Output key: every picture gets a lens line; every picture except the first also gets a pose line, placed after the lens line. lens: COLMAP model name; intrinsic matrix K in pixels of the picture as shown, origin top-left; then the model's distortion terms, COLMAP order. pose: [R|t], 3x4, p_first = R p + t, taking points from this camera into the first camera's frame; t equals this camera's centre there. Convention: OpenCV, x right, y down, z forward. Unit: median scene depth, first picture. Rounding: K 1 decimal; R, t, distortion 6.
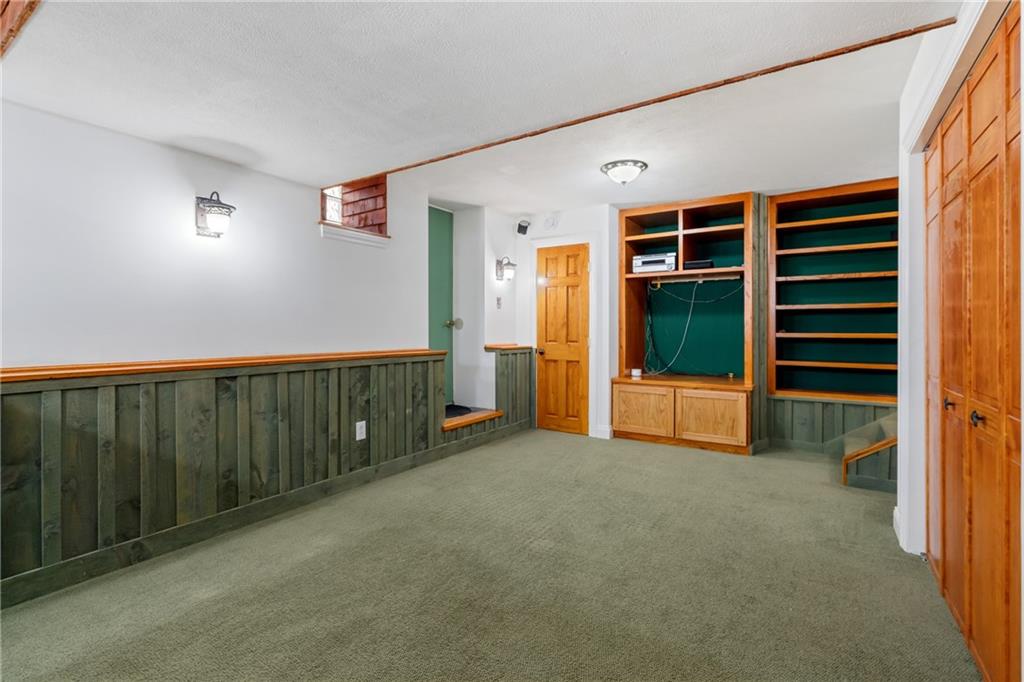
lens RADIAL K [[464.9, 0, 516.2], [0, 464.9, 326.0], [0, 0, 1]] dist [-0.001843, 0.001222]
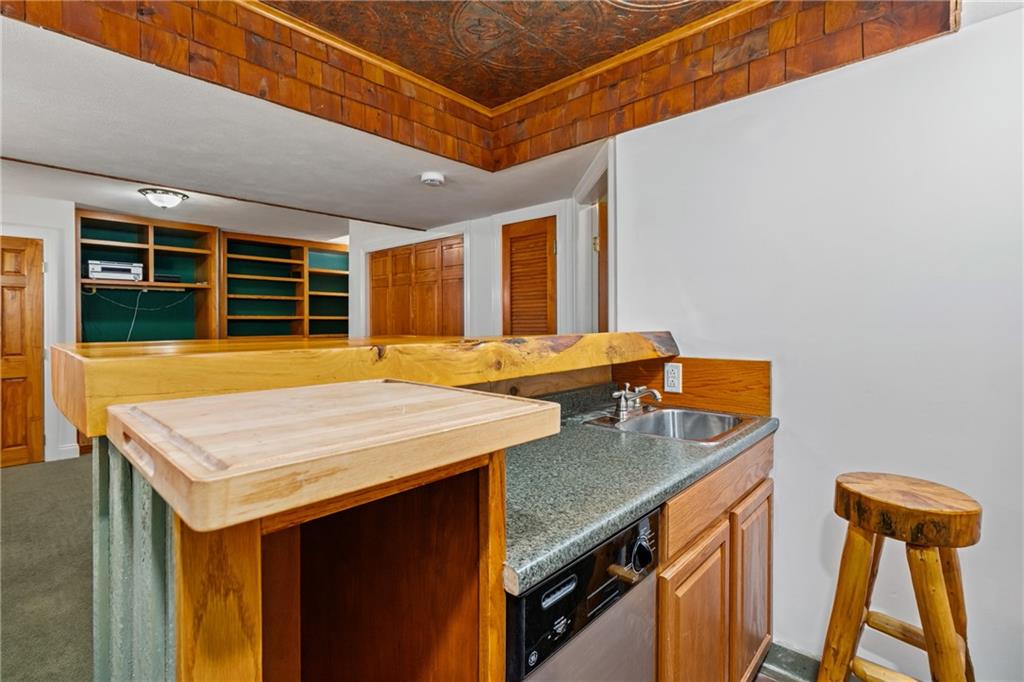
lens RADIAL K [[464.9, 0, 512.4], [0, 464.9, 332.7], [0, 0, 1]] dist [-0.001843, 0.001222]
pose [[0.163863, -0.023597, 0.986201, -0.560244], [-0.000493, 0.999712, 0.024002, -0.026919], [-0.986483, -0.004419, 0.163805, -0.006129]]
